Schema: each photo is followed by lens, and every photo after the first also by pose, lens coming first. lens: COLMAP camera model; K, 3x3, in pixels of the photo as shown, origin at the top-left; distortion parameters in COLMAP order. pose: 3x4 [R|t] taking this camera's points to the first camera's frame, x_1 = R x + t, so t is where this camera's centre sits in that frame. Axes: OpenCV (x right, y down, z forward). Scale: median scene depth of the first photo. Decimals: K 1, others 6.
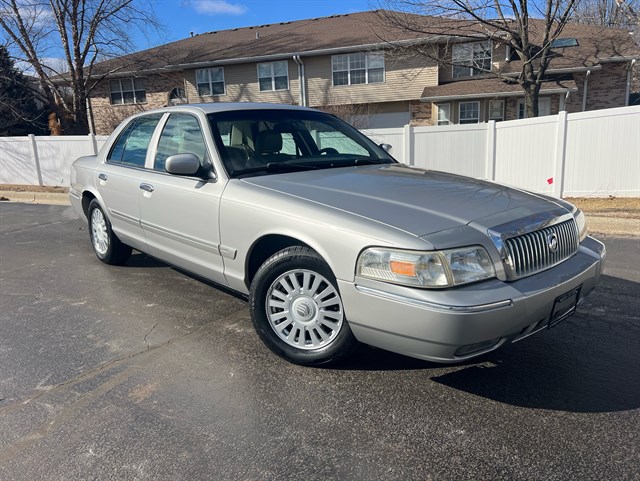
lens RADIAL K [[481.0, 0, 317.0], [0, 481.0, 243.4], [0, 0, 1]] dist [0.047105, -0.052803]
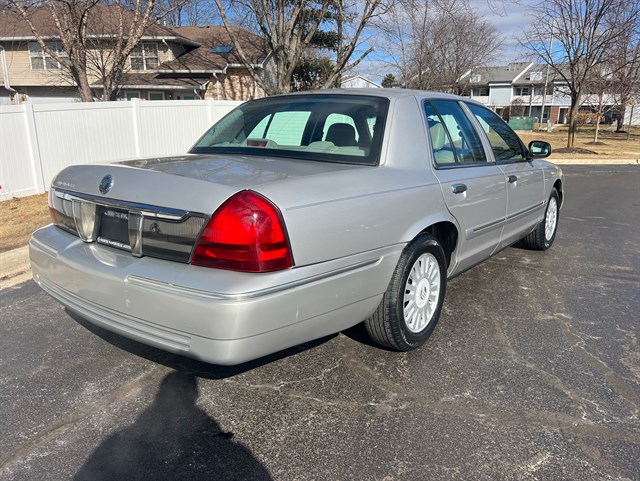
lens RADIAL K [[481.0, 0, 324.0], [0, 481.0, 235.0], [0, 0, 1]] dist [0.047105, -0.052803]
pose [[-0.184483, -0.195594, 0.963177, -0.214016], [0.220750, 0.946712, 0.234532, -0.055270], [-0.957724, 0.255888, -0.131474, 0.260501]]
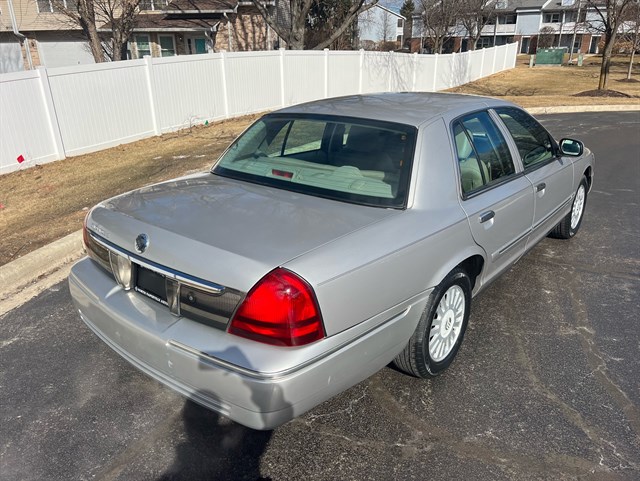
lens RADIAL K [[481.0, 0, 318.5], [0, 481.0, 239.3], [0, 0, 1]] dist [0.047105, -0.052803]
pose [[-0.145586, -0.324808, 0.934508, -0.208651], [0.240608, 0.904588, 0.351893, -0.079828], [-0.959642, 0.276080, -0.053545, 0.256832]]
